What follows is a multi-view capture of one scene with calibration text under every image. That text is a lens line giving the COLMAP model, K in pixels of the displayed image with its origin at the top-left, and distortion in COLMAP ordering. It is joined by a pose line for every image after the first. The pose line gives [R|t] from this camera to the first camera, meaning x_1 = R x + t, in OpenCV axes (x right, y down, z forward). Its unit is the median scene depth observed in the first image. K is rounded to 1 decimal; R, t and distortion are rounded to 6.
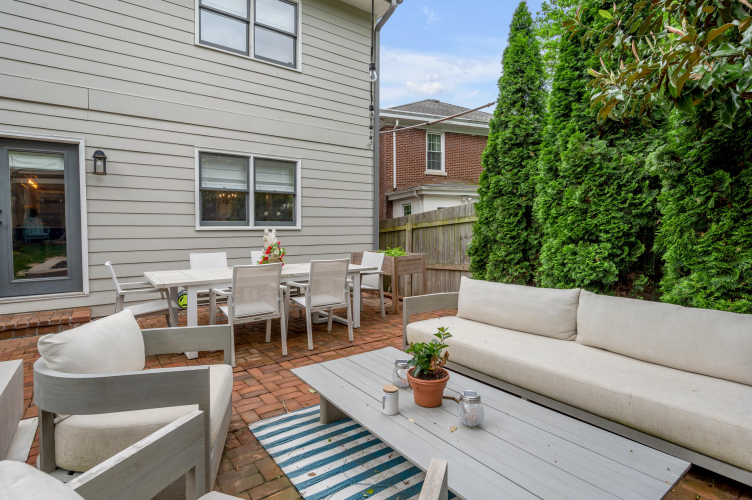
lens RADIAL K [[403.4, 0, 379.8], [0, 403.4, 227.3], [0, 0, 1]] dist [-0.000050, -0.000607]
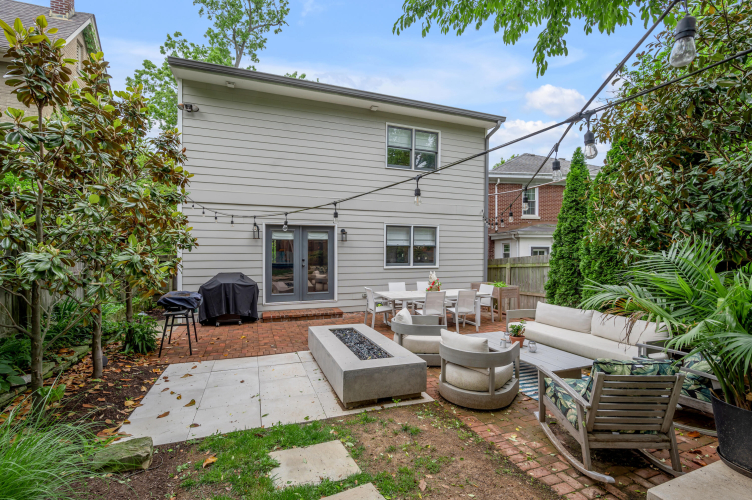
lens RADIAL K [[343.2, 0, 376.0], [0, 343.2, 250.0], [0, 0, 1]] dist [-0.003070, -0.000313]
pose [[0.957574, 0.006215, -0.288120, -0.043103], [-0.007937, 0.999957, -0.004808, -0.068608], [0.288078, 0.006891, 0.957582, -0.495065]]
